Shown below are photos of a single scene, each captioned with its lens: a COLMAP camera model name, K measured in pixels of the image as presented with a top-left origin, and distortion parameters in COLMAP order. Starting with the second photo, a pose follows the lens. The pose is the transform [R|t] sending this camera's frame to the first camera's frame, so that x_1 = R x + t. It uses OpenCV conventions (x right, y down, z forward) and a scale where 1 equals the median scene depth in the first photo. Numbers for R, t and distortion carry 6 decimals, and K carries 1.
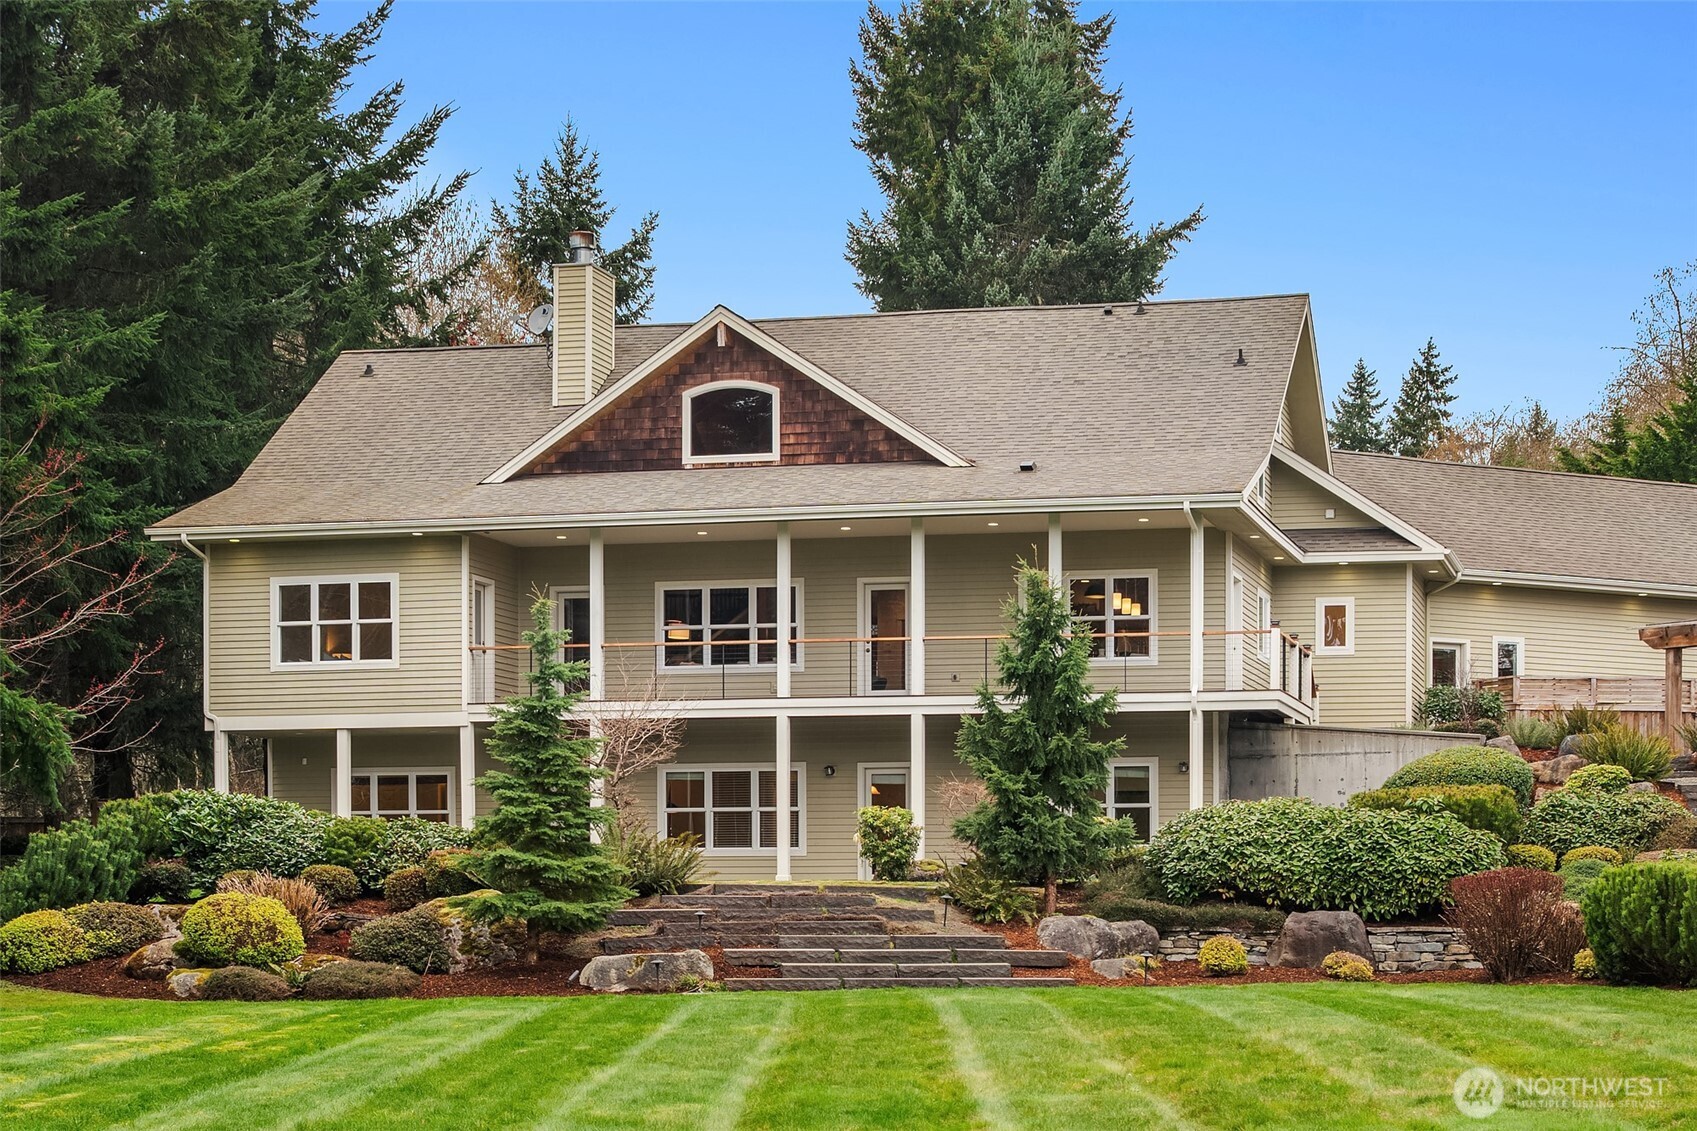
lens RADIAL K [[3338.7, 0, 848.5], [0, 3338.7, 565.5], [0, 0, 1]] dist [-0.046081, -0.018016]
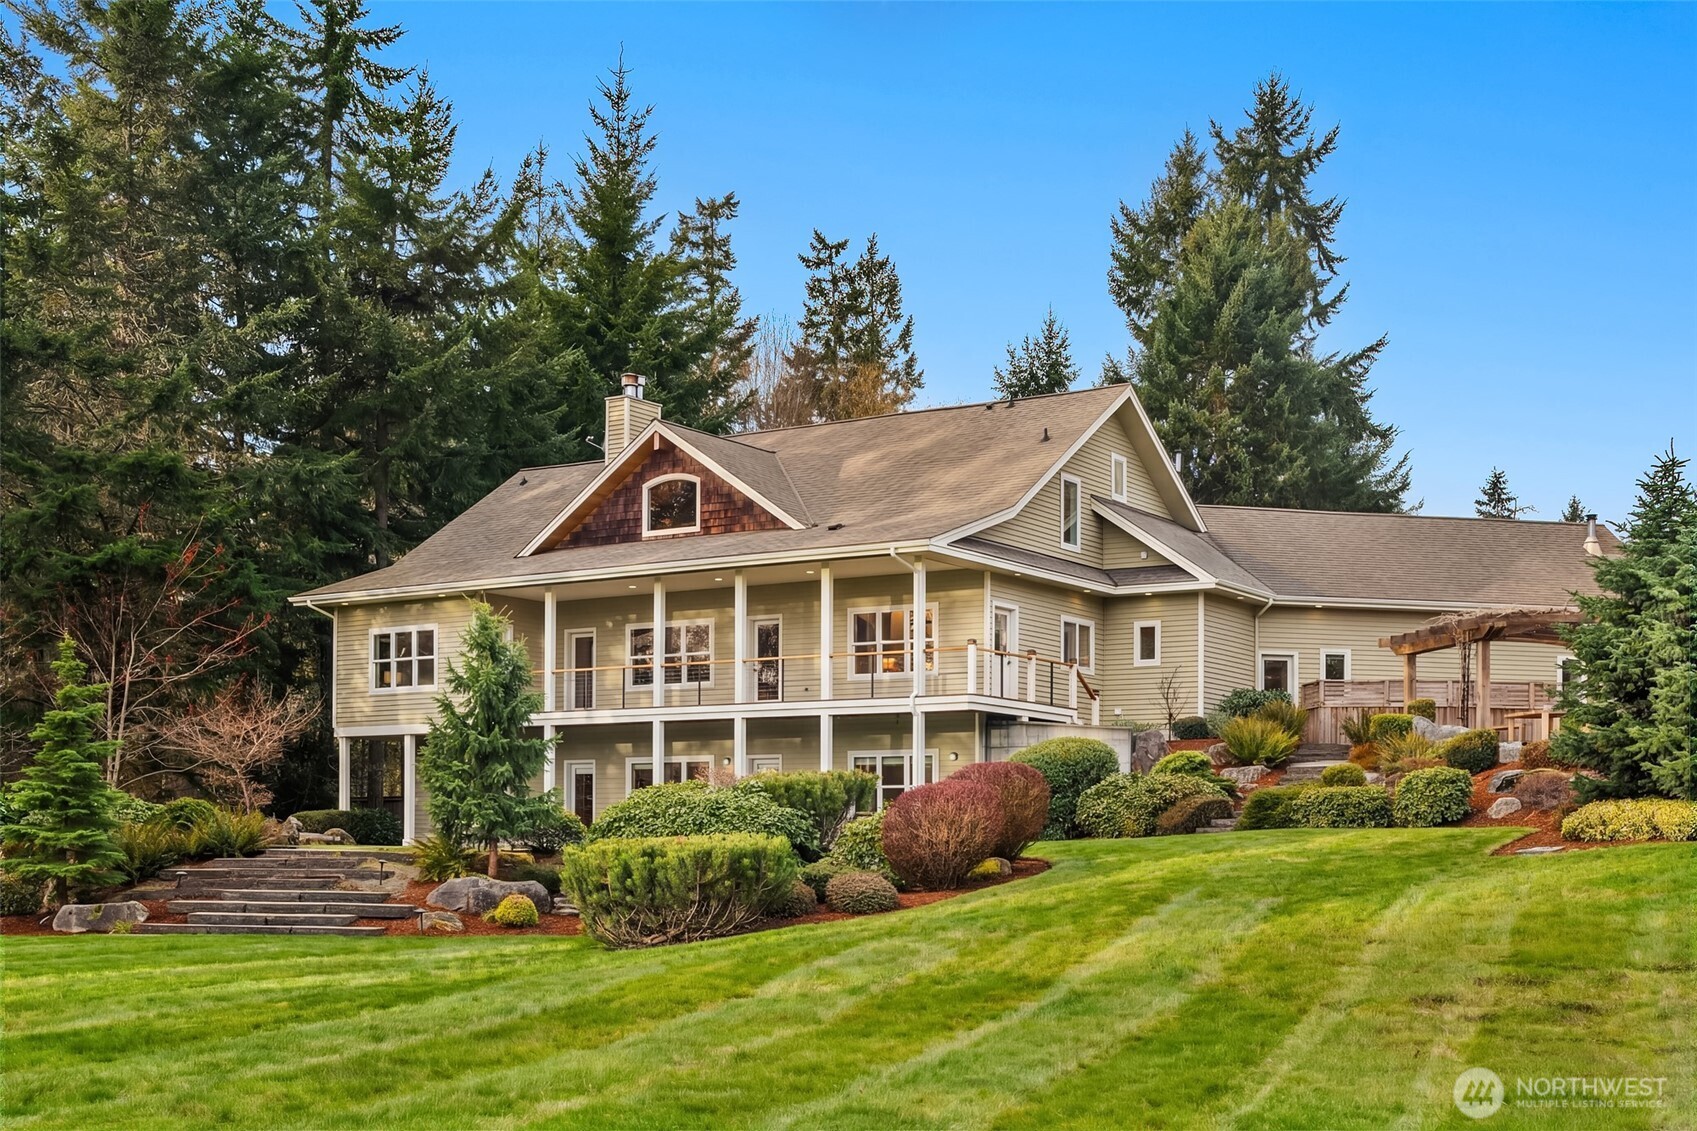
lens RADIAL K [[2181.4, 0, 848.7], [0, 2181.4, 691.3], [0, 0, 1]] dist [-0.064227, -0.002064]
pose [[0.948782, -0.019675, -0.315319, 0.308900], [0.029416, 0.999225, 0.026162, 0.011721], [0.314560, -0.034098, 0.948625, 0.178555]]
